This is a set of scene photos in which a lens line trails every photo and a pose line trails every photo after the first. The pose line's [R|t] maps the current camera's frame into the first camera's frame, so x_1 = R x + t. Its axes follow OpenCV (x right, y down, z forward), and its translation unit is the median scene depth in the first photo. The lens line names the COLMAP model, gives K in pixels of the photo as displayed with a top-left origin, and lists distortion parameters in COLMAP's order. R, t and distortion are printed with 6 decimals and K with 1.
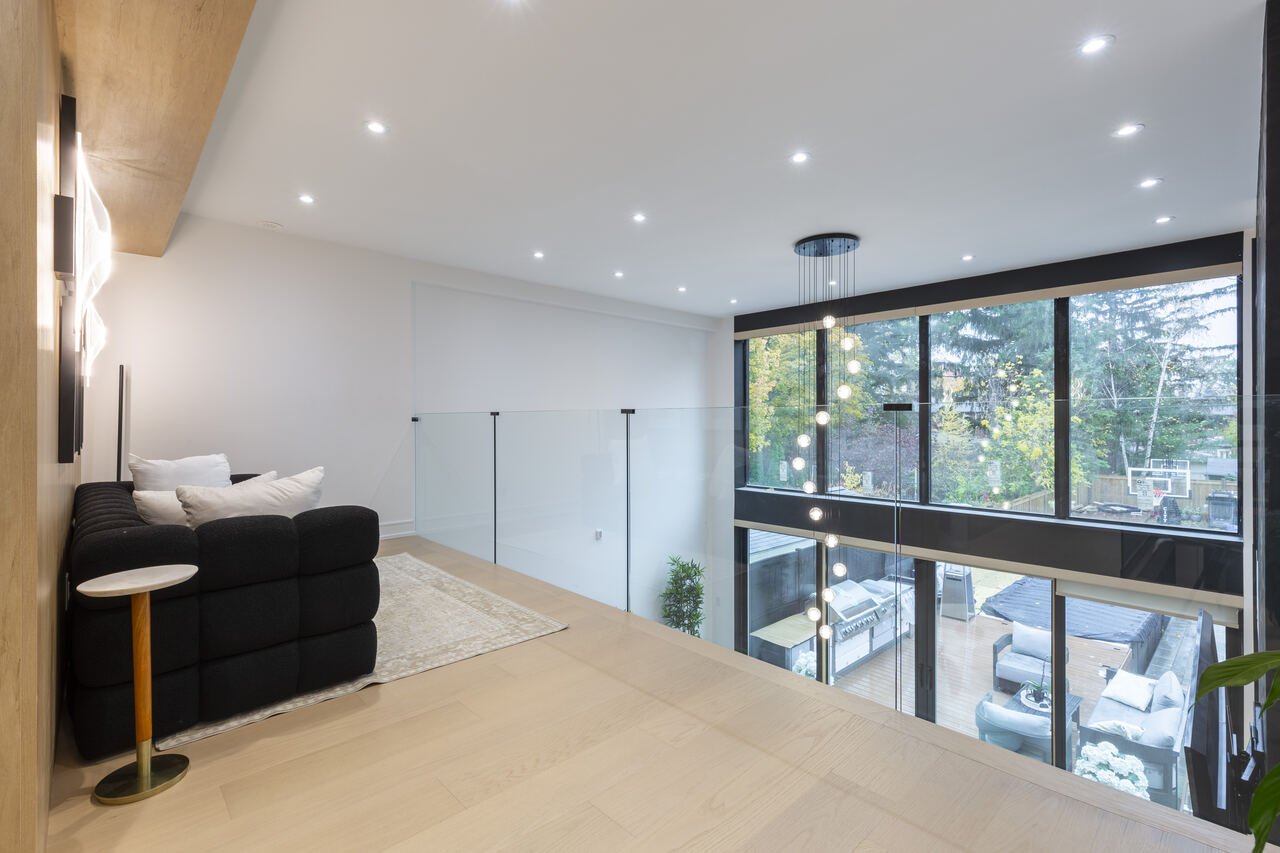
lens RADIAL K [[580.6, 0, 637.9], [0, 580.6, 418.3], [0, 0, 1]] dist [0.015975, -0.008987]
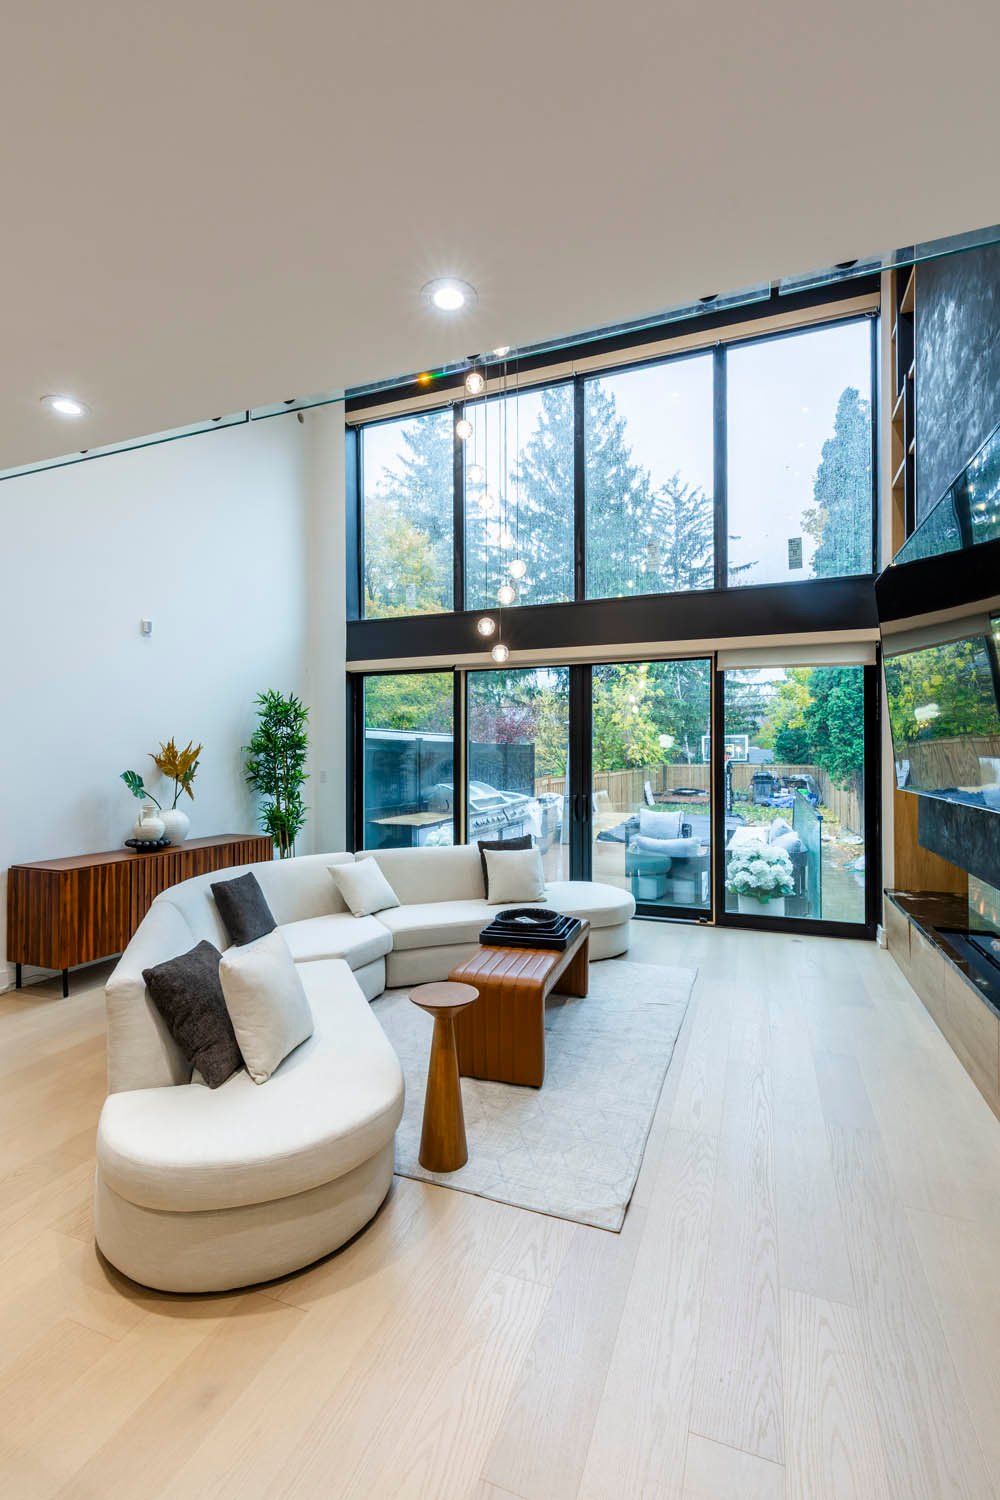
lens RADIAL K [[680.4, 0, 490.0], [0, 680.4, 753.9], [0, 0, 1]] dist [0.015975, -0.008987]
pose [[0.909718, -0.000993, 0.415226, -0.031663], [-0.000329, 0.999995, 0.003114, 0.305416], [-0.415227, -0.002969, 0.909713, 0.131035]]
